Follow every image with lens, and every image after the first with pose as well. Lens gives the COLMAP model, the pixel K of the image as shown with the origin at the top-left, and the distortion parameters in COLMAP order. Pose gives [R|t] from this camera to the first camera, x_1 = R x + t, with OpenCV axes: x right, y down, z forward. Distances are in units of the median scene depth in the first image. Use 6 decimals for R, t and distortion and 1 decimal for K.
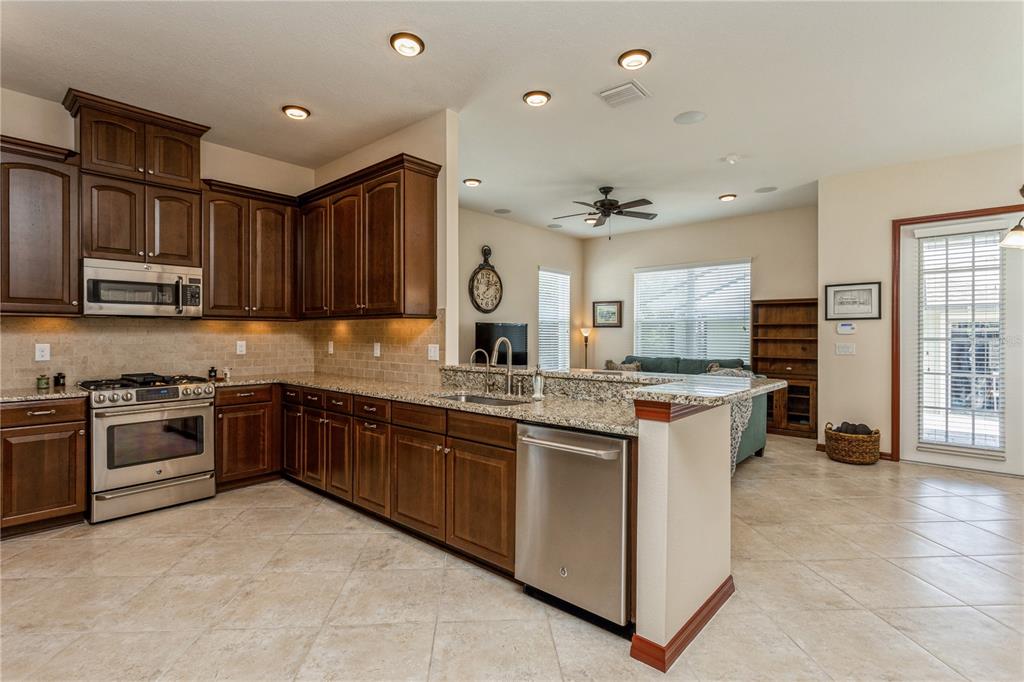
lens RADIAL K [[491.5, 0, 507.0], [0, 491.5, 333.5], [0, 0, 1]] dist [0.001807, 0.000529]
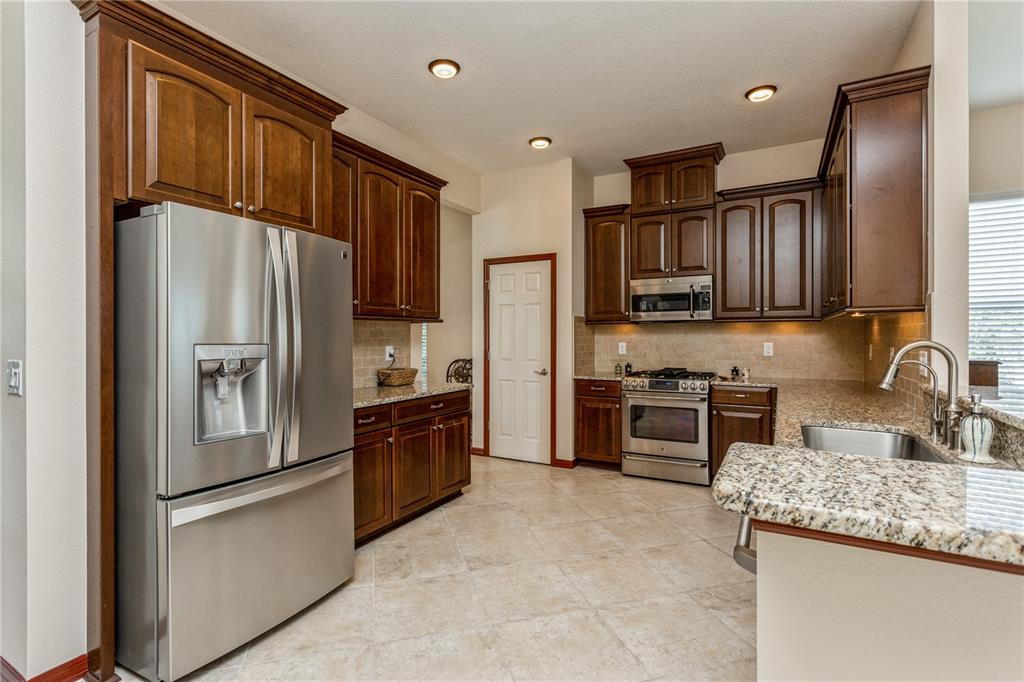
lens RADIAL K [[491.5, 0, 504.8], [0, 491.5, 335.5], [0, 0, 1]] dist [0.001807, 0.000529]
pose [[0.209211, -0.001869, -0.977869, 0.350964], [0.003424, 0.999993, -0.001179, 0.000937], [0.977865, -0.003102, 0.209216, 0.325075]]
